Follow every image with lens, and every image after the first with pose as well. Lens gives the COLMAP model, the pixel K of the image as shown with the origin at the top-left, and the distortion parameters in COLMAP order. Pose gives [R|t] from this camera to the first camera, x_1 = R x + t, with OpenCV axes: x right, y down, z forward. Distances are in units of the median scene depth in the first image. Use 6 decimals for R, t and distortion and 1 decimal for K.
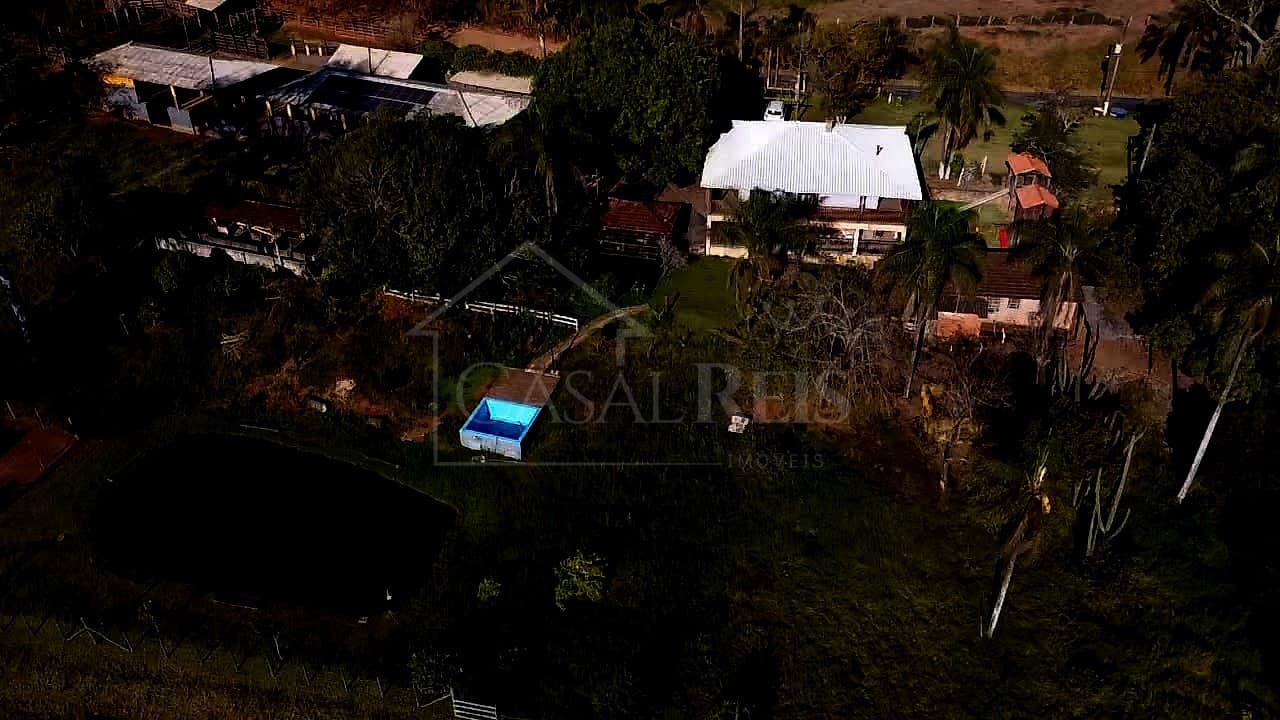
lens RADIAL K [[927.1, 0, 640.0], [0, 927.1, 360.0], [0, 0, 1]] dist [-0.000822, -0.000322]
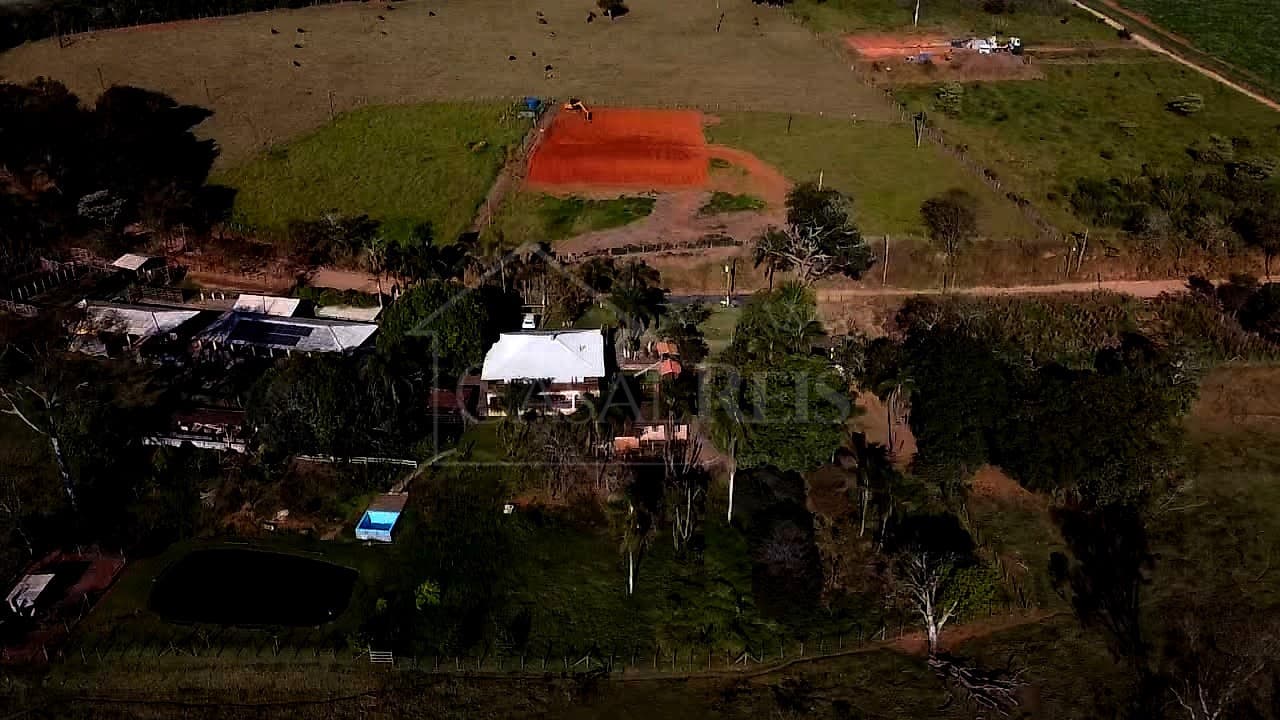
lens RADIAL K [[927.1, 0, 640.0], [0, 927.1, 360.0], [0, 0, 1]] dist [-0.000822, -0.000322]
pose [[0.980027, -0.085157, 0.179709, 0.048629], [0.107722, 0.986939, -0.119779, 0.021997], [-0.167162, 0.136745, 0.976400, -0.803849]]
